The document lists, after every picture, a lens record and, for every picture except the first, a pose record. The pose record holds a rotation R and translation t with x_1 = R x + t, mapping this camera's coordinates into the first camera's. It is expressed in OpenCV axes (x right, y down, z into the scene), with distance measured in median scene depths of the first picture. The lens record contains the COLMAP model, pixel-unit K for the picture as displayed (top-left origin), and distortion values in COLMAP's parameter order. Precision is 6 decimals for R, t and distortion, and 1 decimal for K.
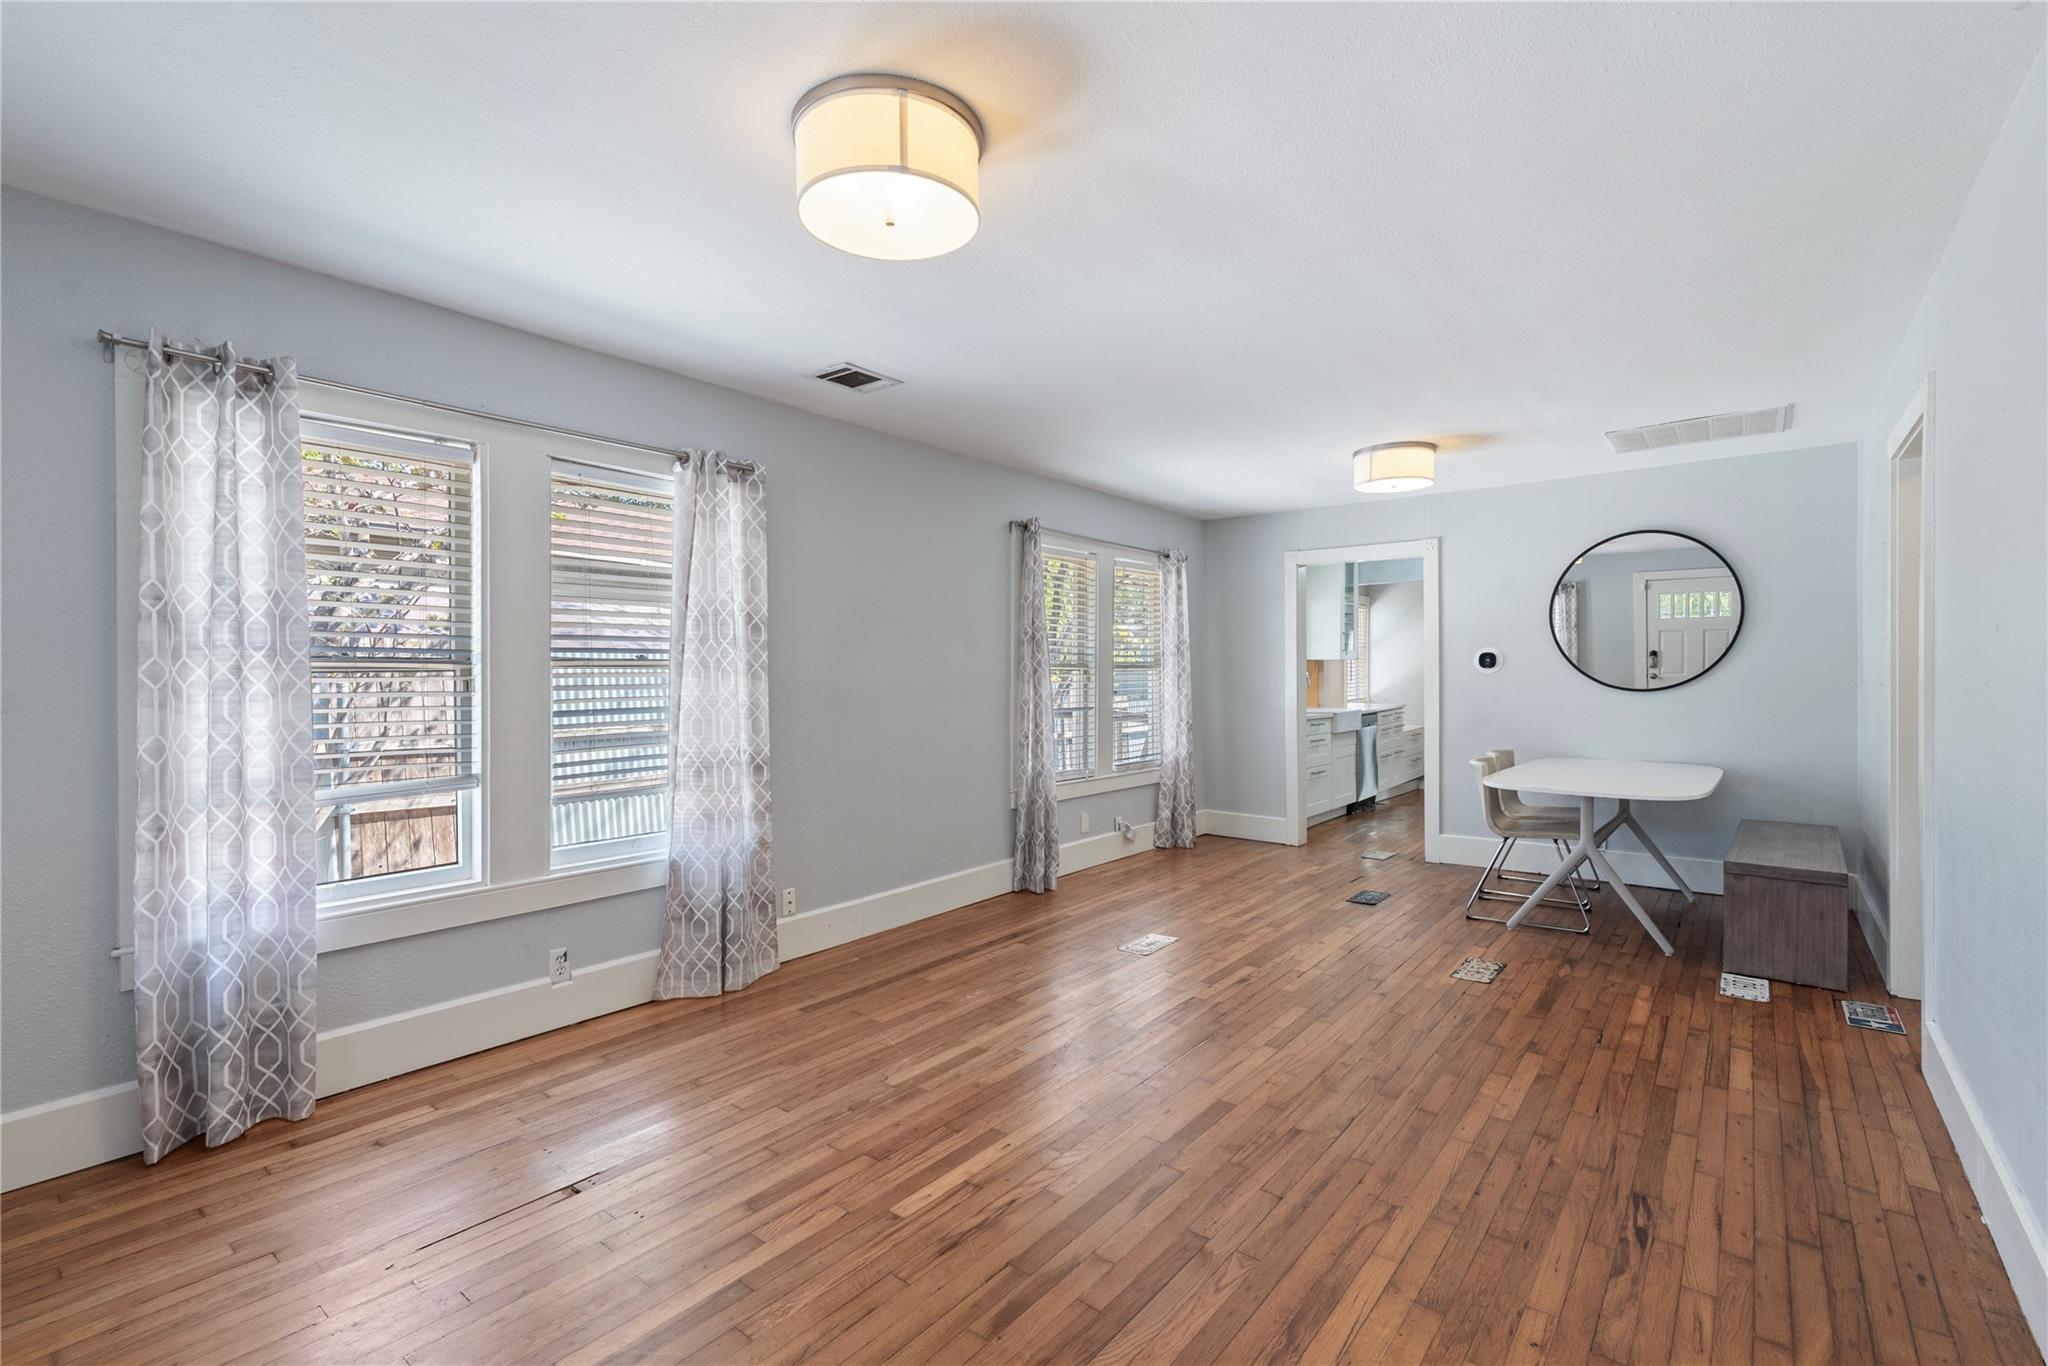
lens RADIAL K [[899.7, 0, 1025.8], [0, 899.7, 708.0], [0, 0, 1]] dist [0.001243, 0.000240]
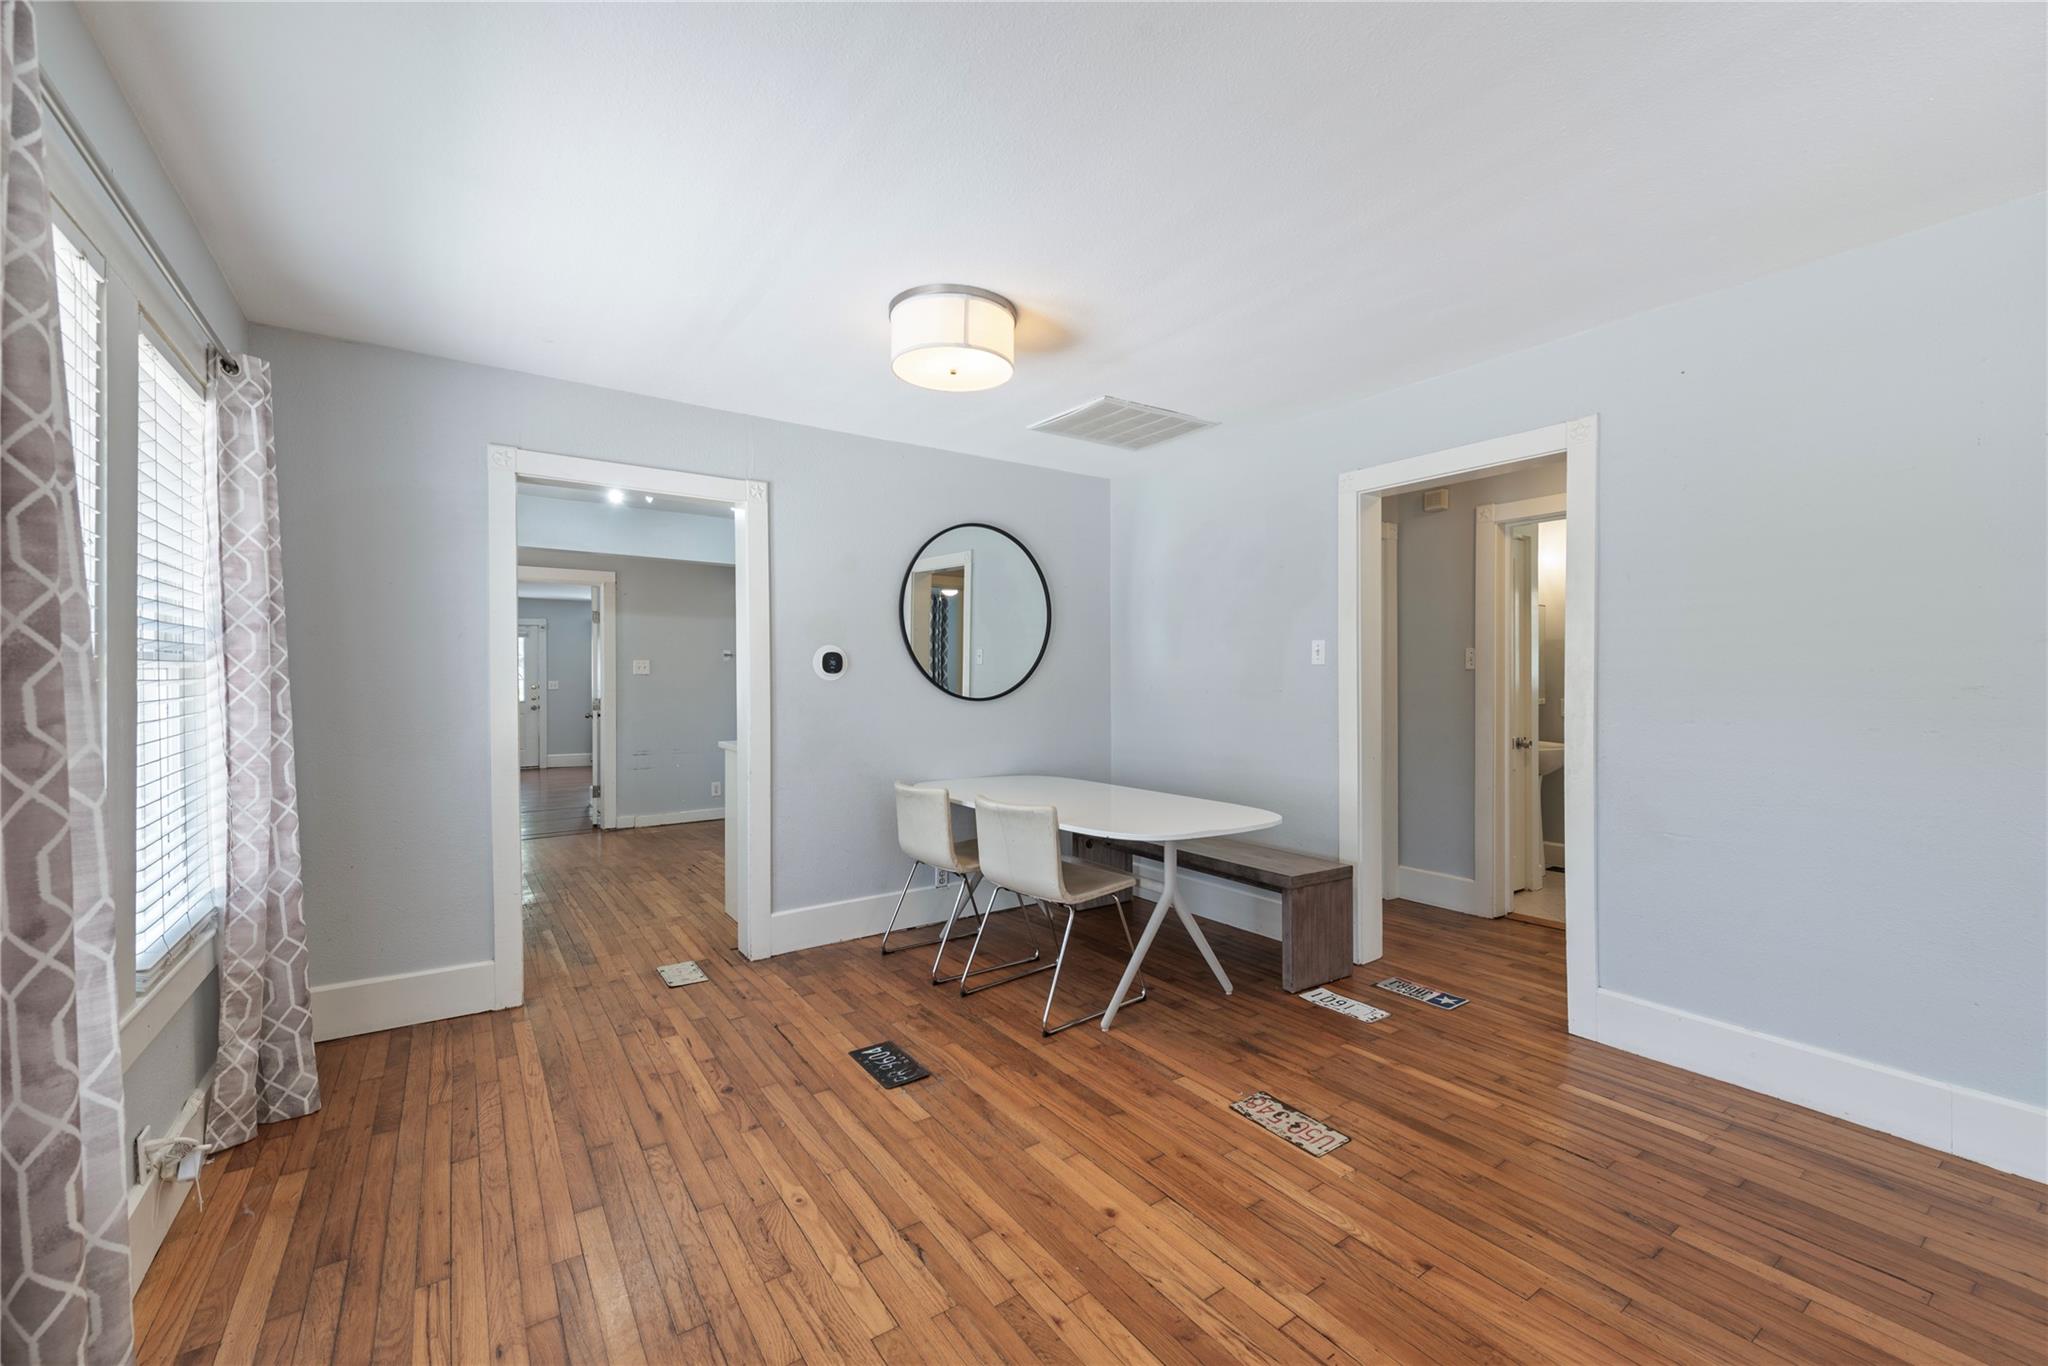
lens RADIAL K [[825.4, 0, 1024.0], [0, 825.4, 683.0], [0, 0, 1]] dist [0.008248, -0.000073]
pose [[0.280775, 0.000487, 0.959774, -0.145211], [0.033932, 0.999370, -0.010434, -0.036445], [-0.959174, 0.035496, 0.280581, 1.002706]]
